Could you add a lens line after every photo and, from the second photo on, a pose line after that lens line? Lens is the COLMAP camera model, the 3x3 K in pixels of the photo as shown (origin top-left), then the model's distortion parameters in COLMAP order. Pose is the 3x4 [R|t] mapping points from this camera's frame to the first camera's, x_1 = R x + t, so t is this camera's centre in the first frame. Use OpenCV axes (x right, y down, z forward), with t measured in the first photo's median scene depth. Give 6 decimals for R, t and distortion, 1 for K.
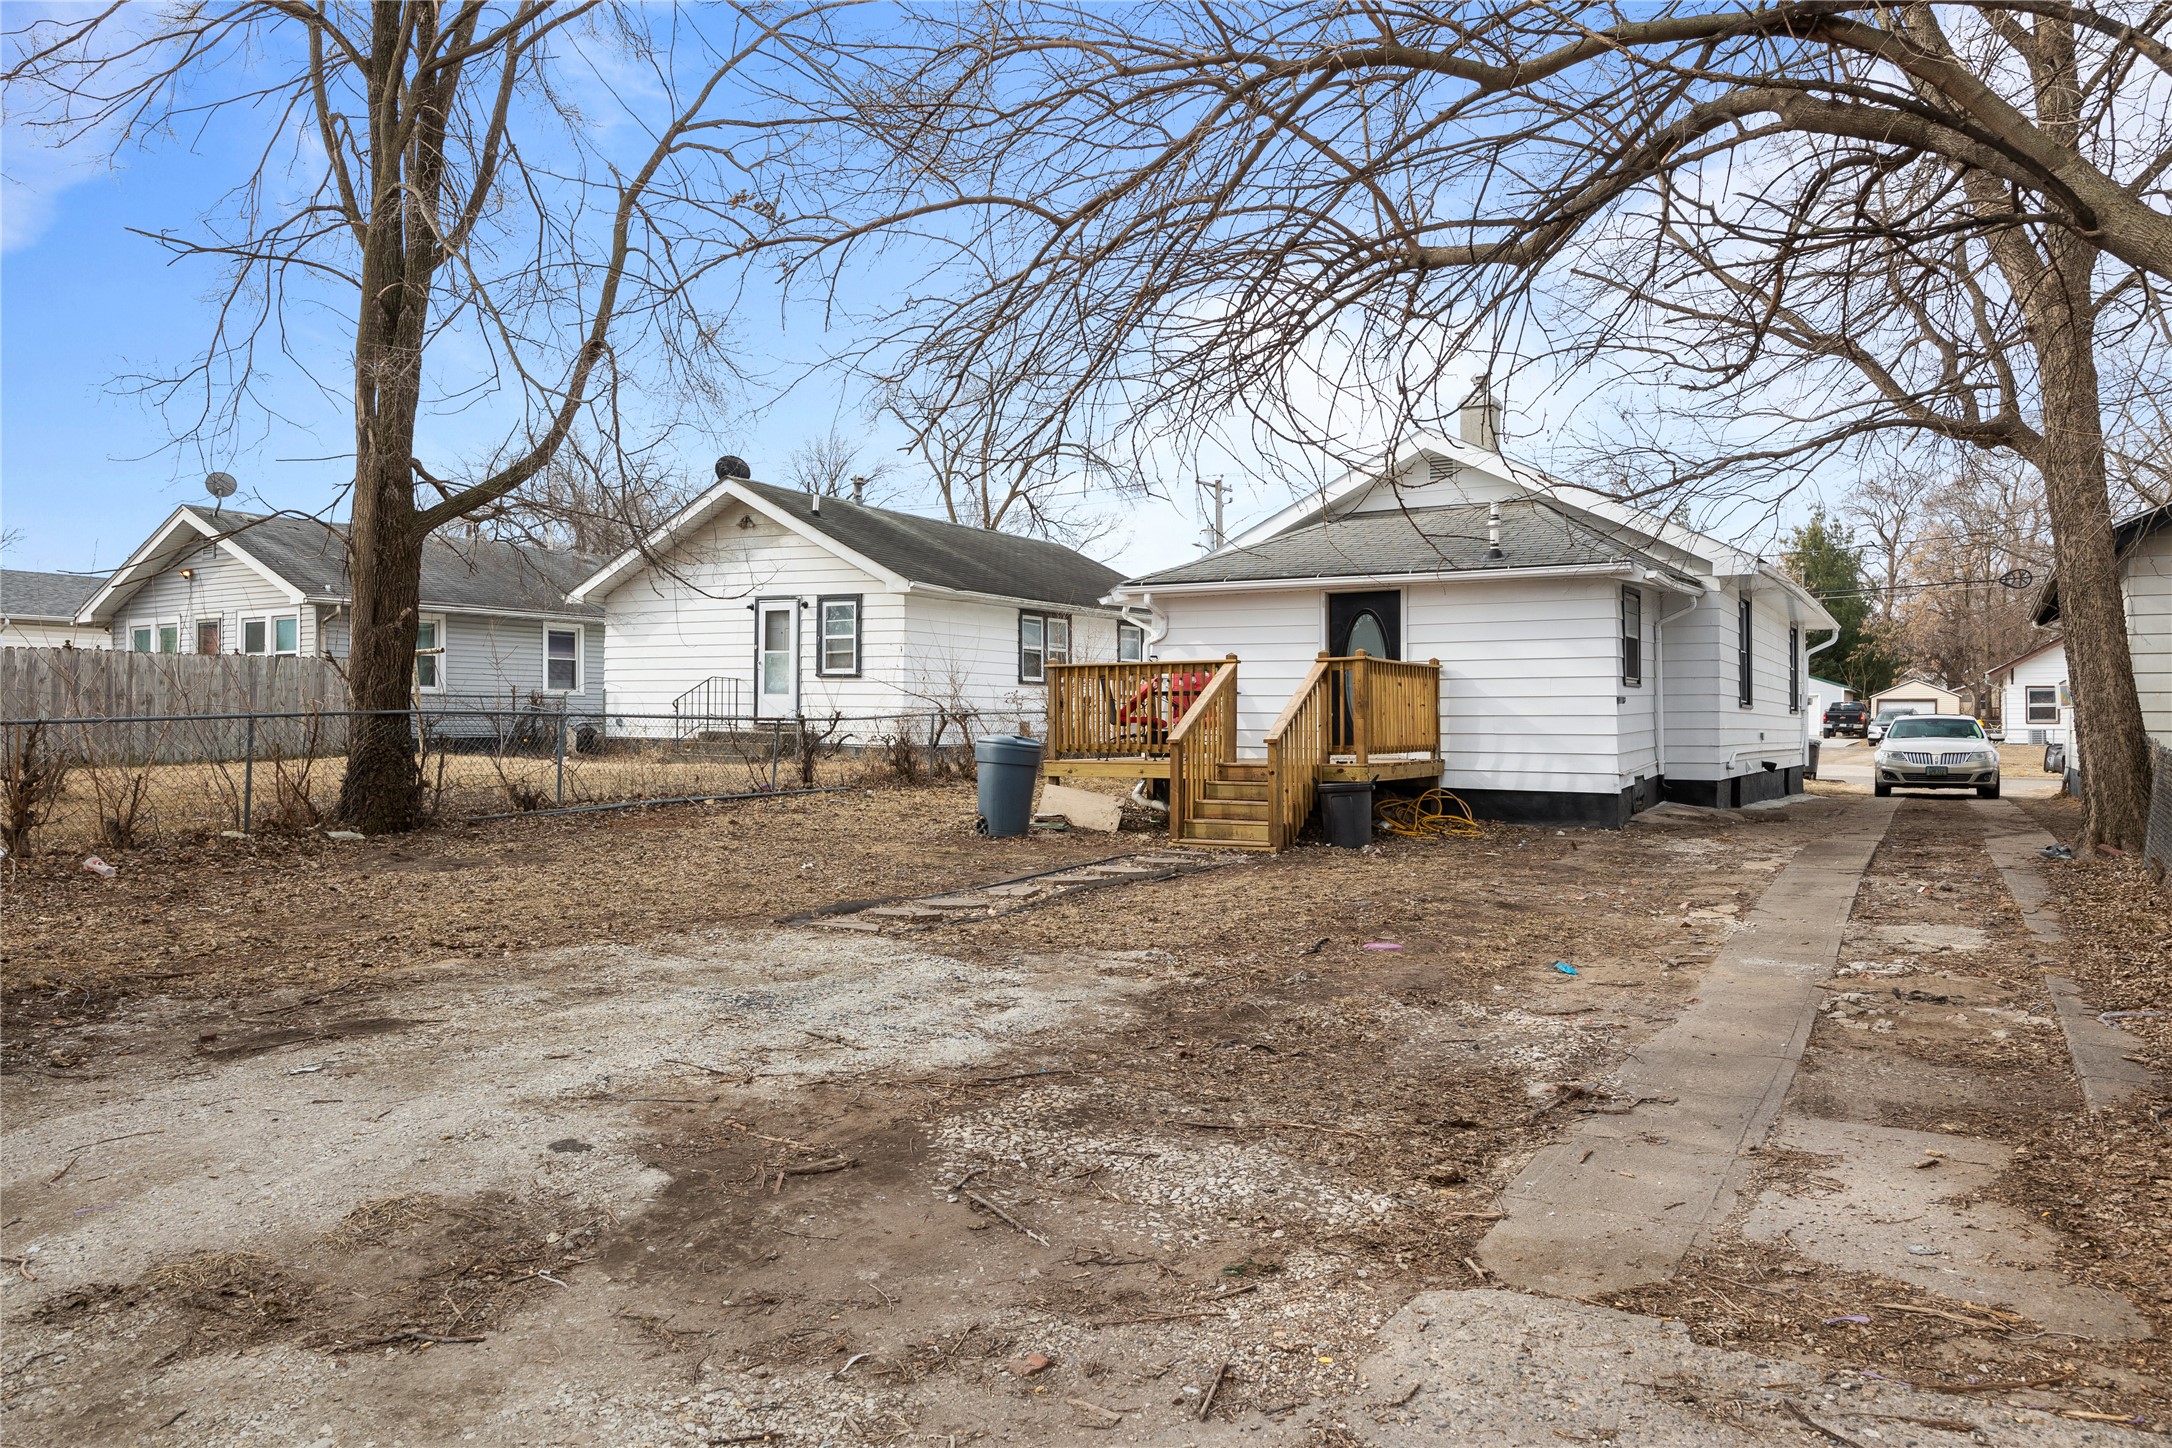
lens RADIAL K [[1511.0, 0, 1086.0], [0, 1511.0, 724.0], [0, 0, 1]] dist [-0.008840, -0.000748]
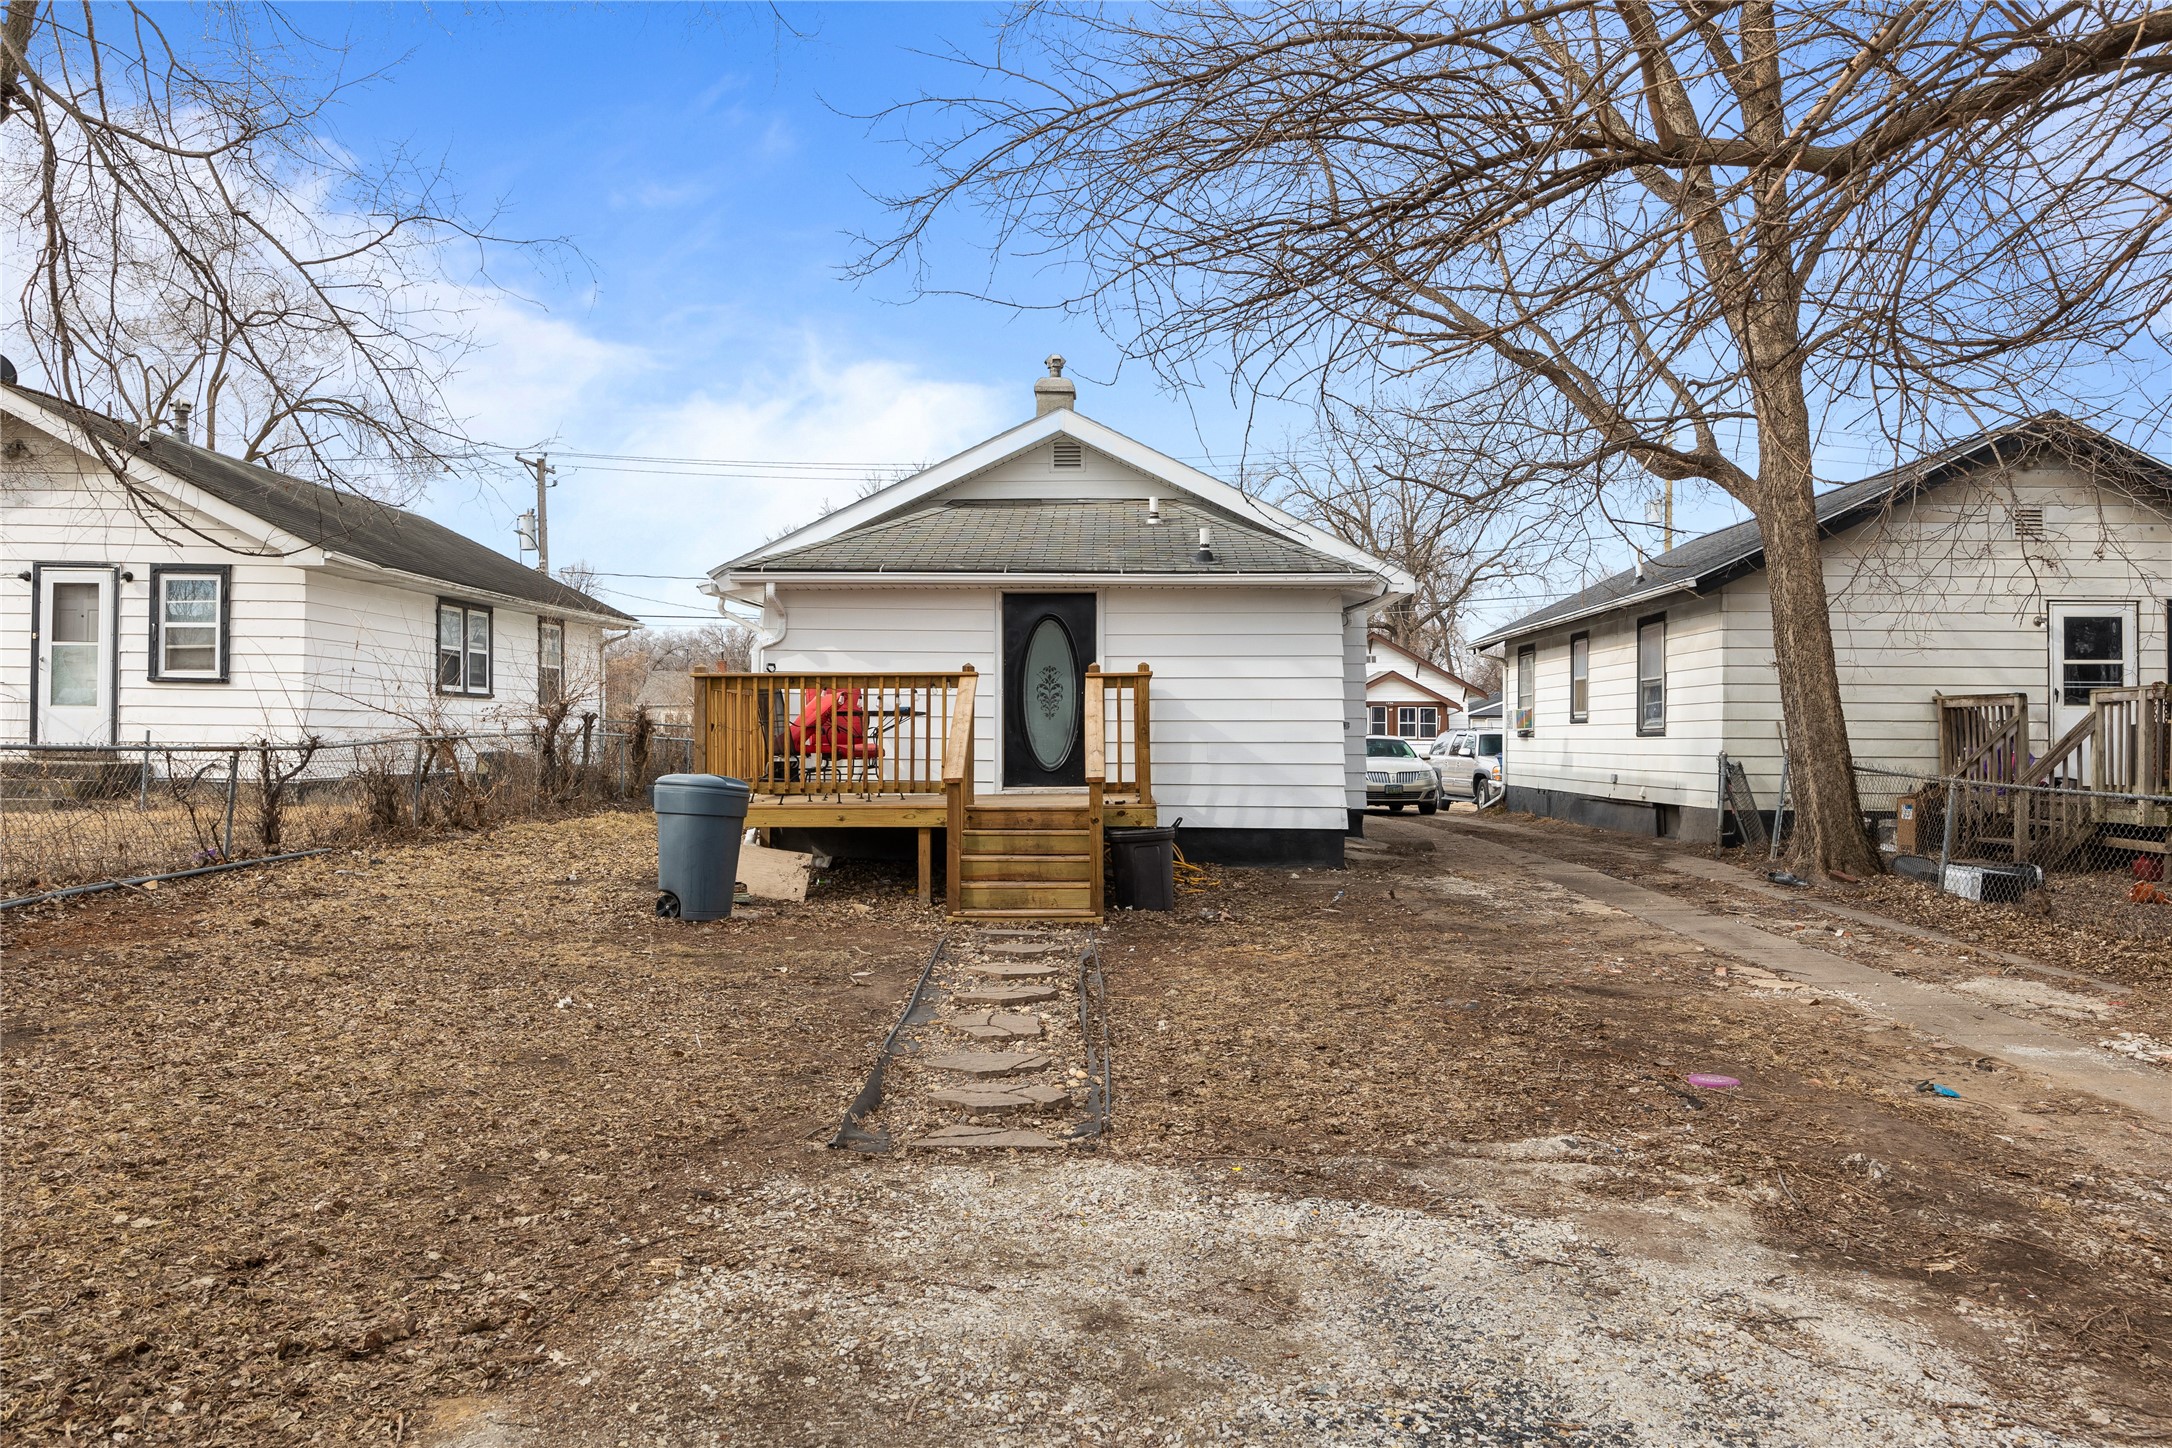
lens RADIAL K [[1535.4, 0, 1079.0], [0, 1535.4, 721.9], [0, 0, 1]] dist [-0.002044, -0.000329]
pose [[0.872293, 0.004352, 0.488965, -0.204424], [0.000273, 0.999956, -0.009386, -0.008150], [-0.488984, 0.008321, 0.872253, 0.242599]]
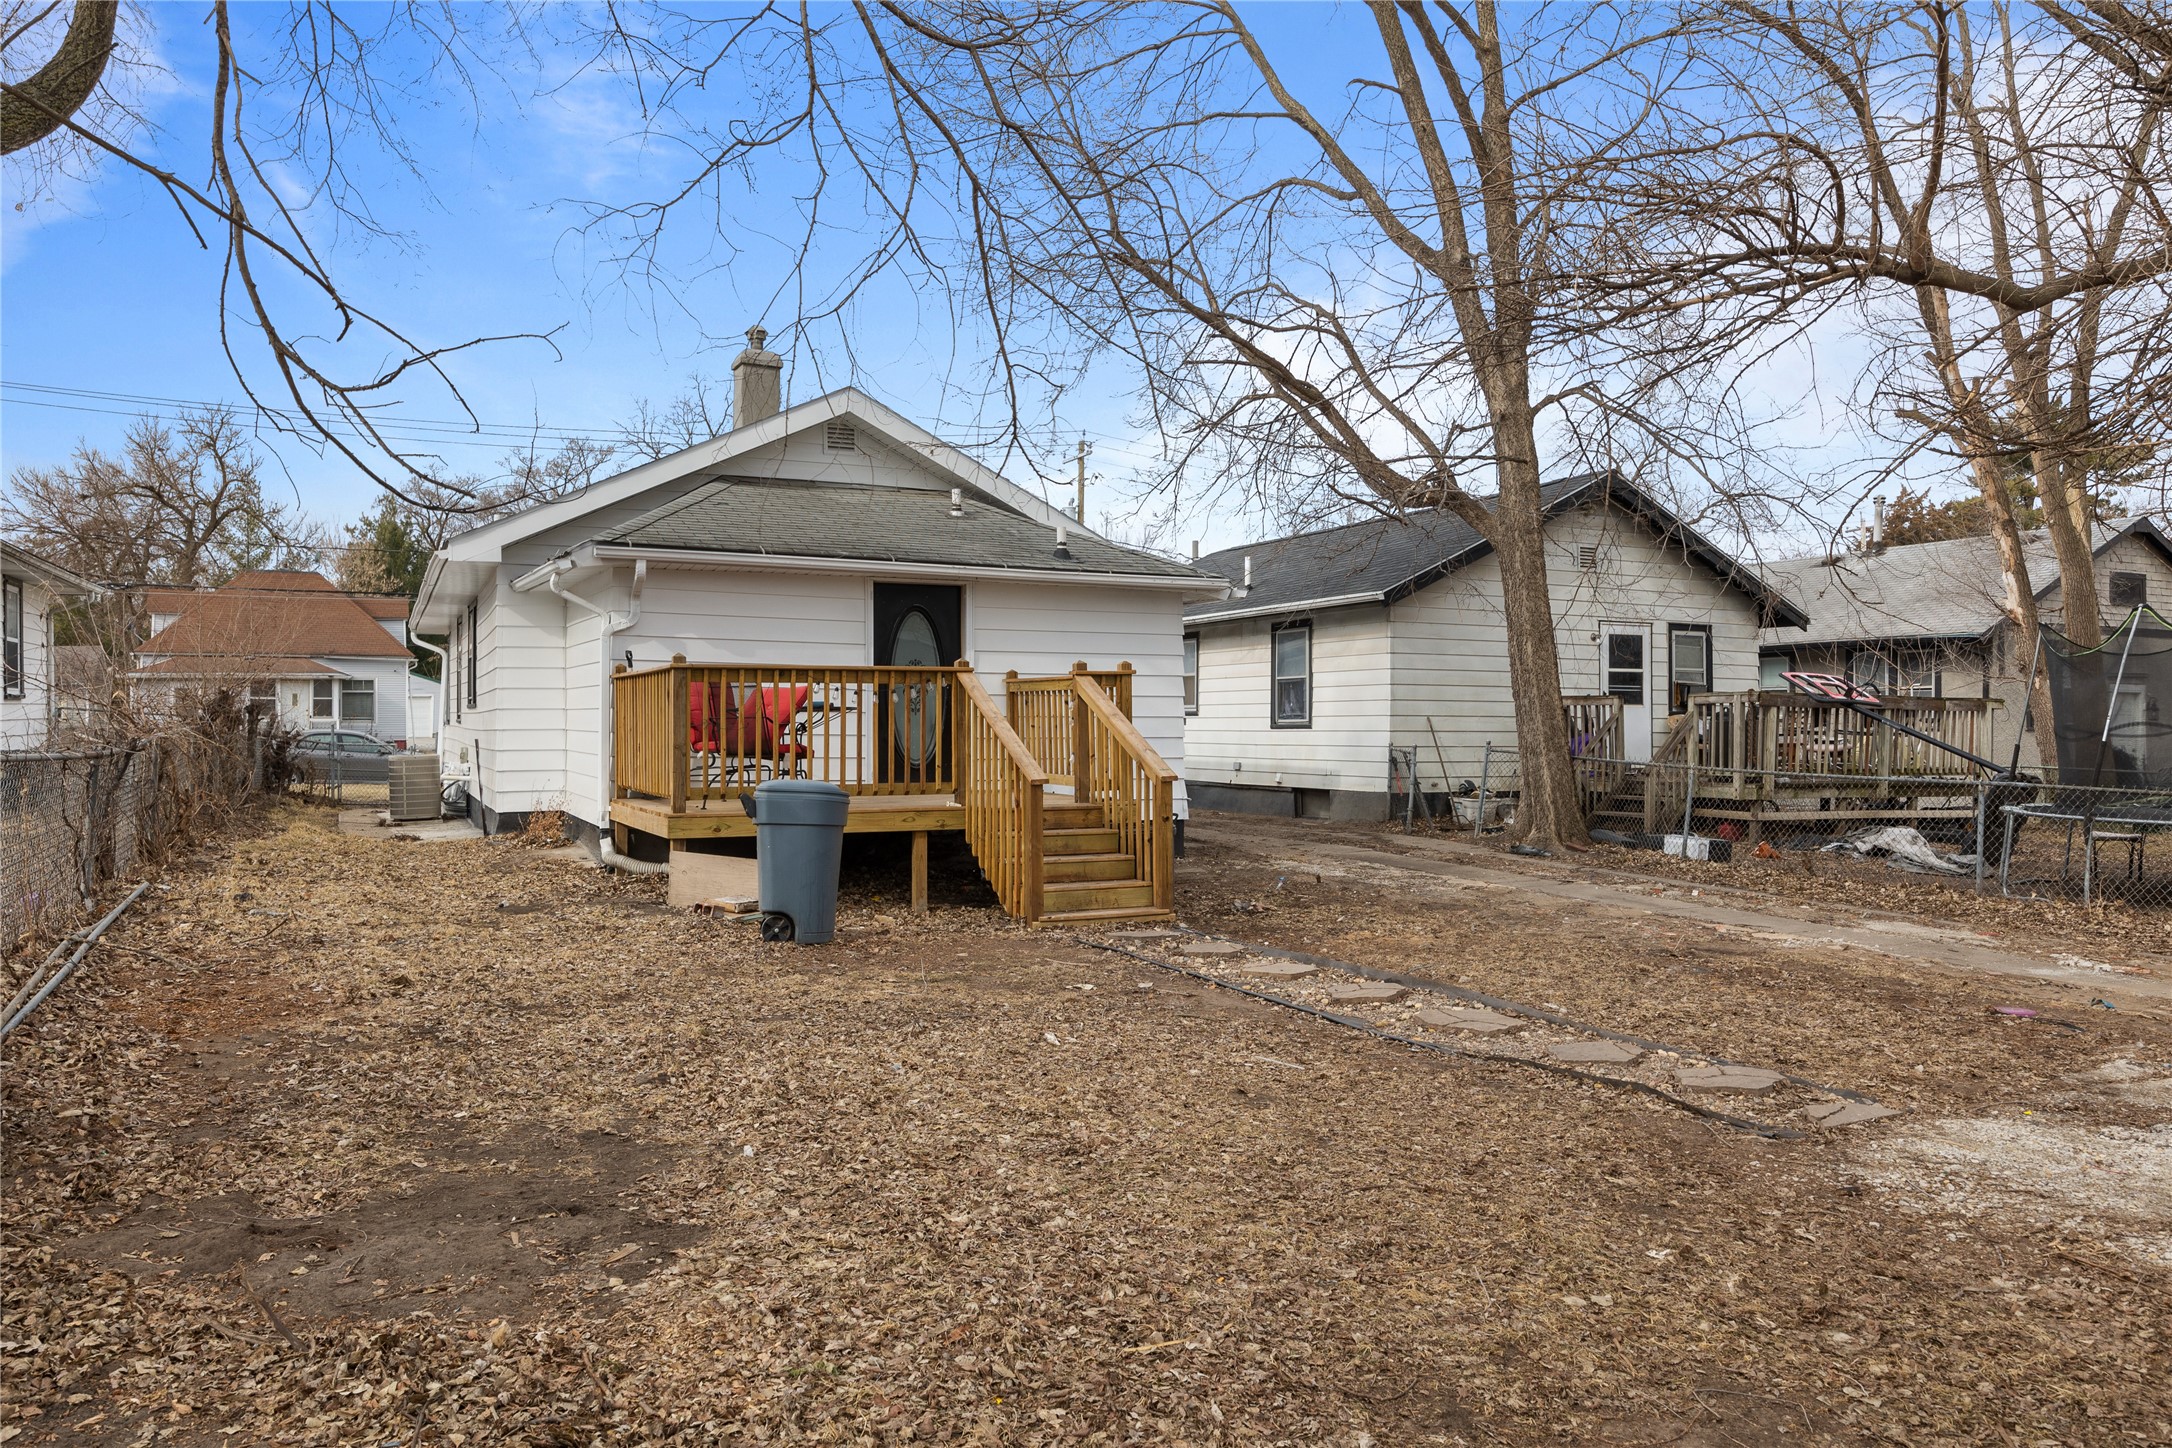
lens RADIAL K [[1522.6, 0, 1086.0], [0, 1522.6, 724.0], [0, 0, 1]] dist [-0.002946, -0.000108]
pose [[0.547185, -0.001261, 0.837011, -0.424722], [-0.000931, 0.999997, 0.002115, -0.013993], [-0.837011, -0.001936, 0.547182, 0.457725]]
